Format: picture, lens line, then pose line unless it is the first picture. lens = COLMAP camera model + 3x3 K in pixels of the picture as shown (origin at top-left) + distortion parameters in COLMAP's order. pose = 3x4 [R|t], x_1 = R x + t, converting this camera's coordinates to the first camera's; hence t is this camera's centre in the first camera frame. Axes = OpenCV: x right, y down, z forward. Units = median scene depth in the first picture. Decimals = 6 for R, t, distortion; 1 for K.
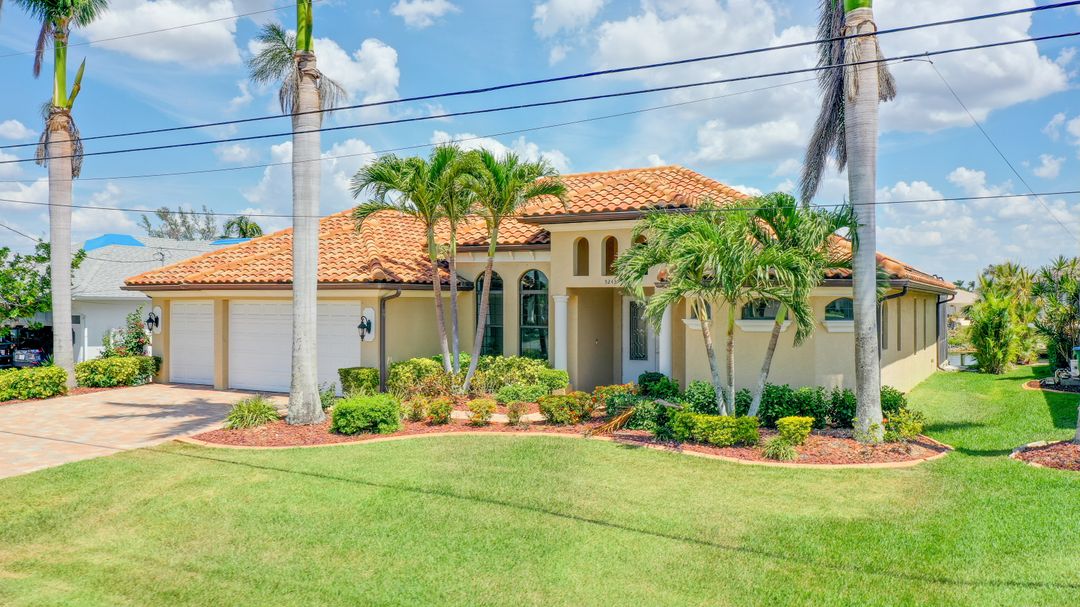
lens RADIAL K [[847.2, 0, 540.0], [0, 847.2, 303.5], [0, 0, 1]] dist [0.002317, -0.004258]
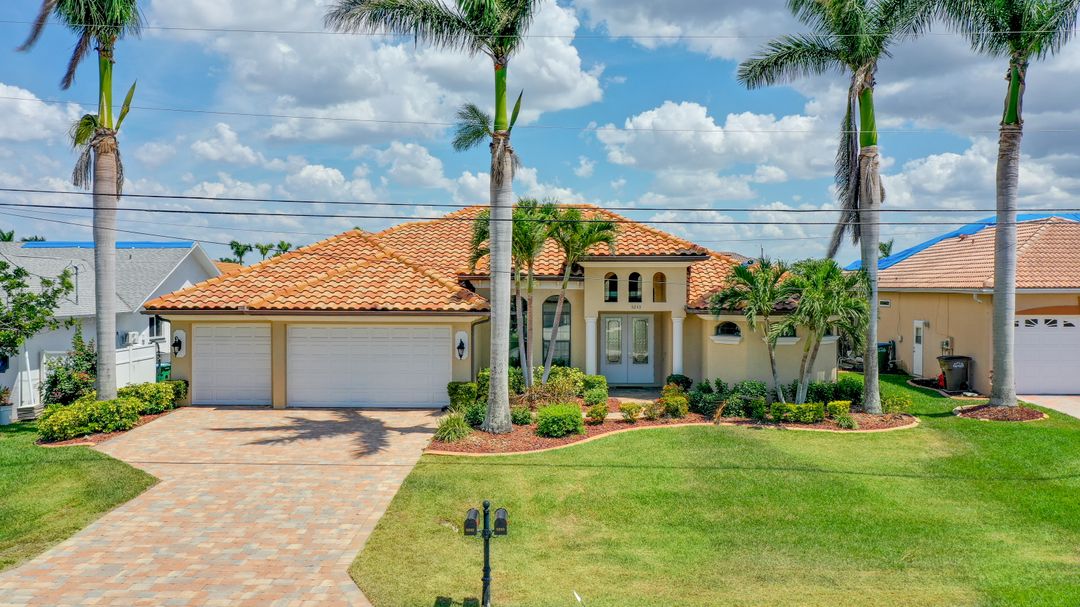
lens RADIAL K [[847.2, 0, 540.0], [0, 847.2, 303.5], [0, 0, 1]] dist [0.002317, -0.004258]
pose [[0.885632, -0.011040, 0.464256, -0.667352], [0.001146, 0.999766, 0.021588, -0.060091], [-0.464386, -0.018587, 0.885438, -0.099610]]
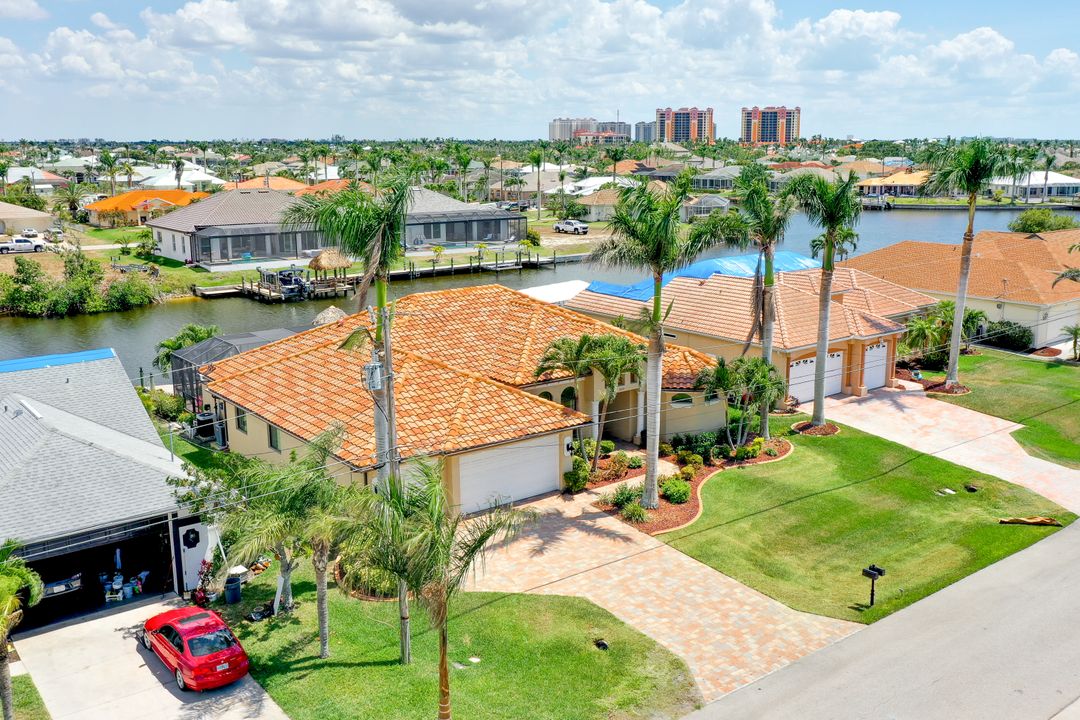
lens RADIAL K [[1000.1, 0, 581.5], [0, 1000.1, 356.9], [0, 0, 1]] dist [-0.004830, 0.002736]
pose [[0.364362, -0.197185, 0.910142, -1.978956], [0.000325, 0.977353, 0.211616, -0.571090], [-0.931257, -0.076809, 0.356174, 0.298210]]
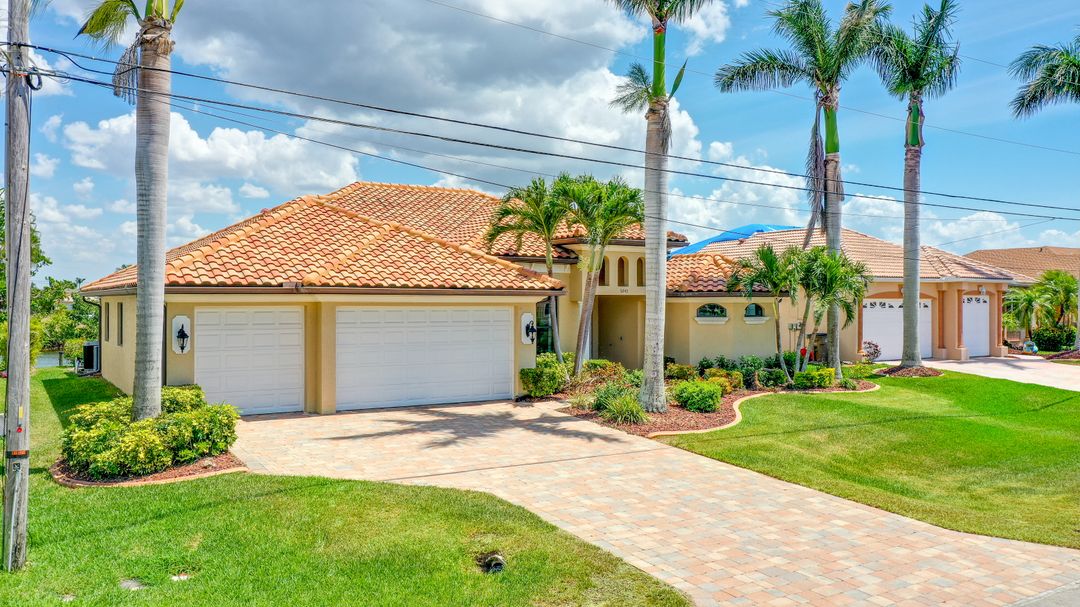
lens RADIAL K [[845.0, 0, 540.0], [0, 845.0, 303.5], [0, 0, 1]] dist [-0.008505, -0.003087]
pose [[0.476880, -0.003449, 0.878962, -1.159714], [0.001072, 0.999994, 0.003343, -0.010602], [-0.878968, -0.000652, 0.476881, 0.486415]]
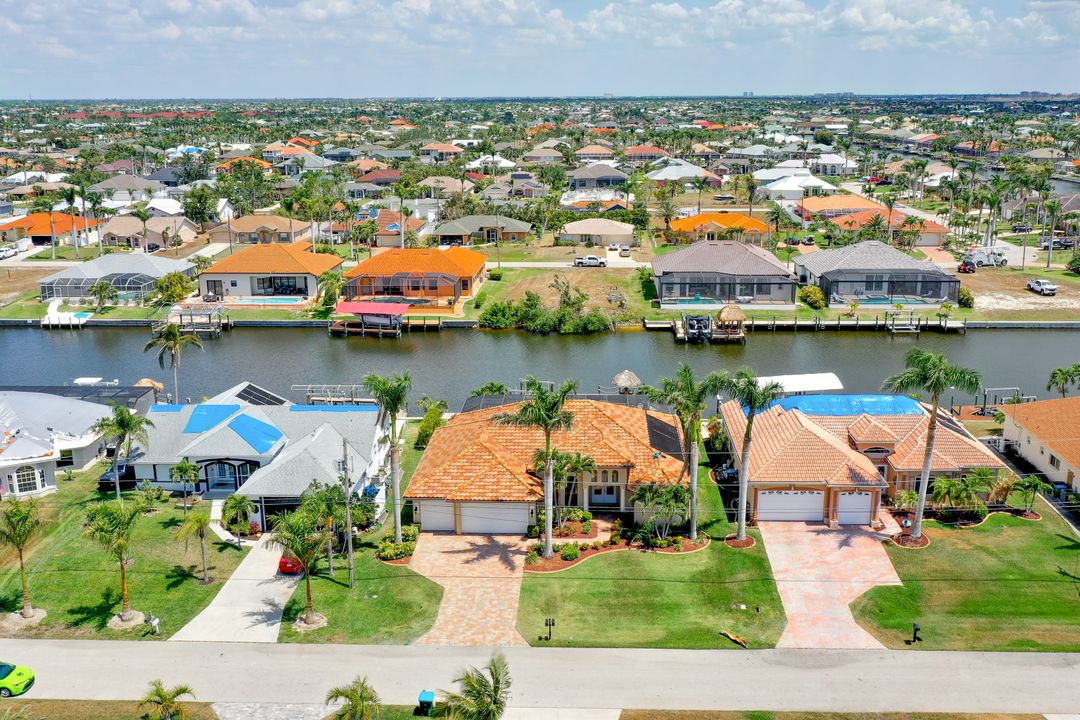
lens RADIAL K [[1000.1, 0, 581.5], [0, 1000.1, 356.9], [0, 0, 1]] dist [-0.004830, 0.002736]
pose [[0.881691, -0.122098, 0.455755, -1.602797], [0.003122, 0.967426, 0.253135, -1.401827], [-0.471817, -0.221764, 0.853352, -1.969148]]
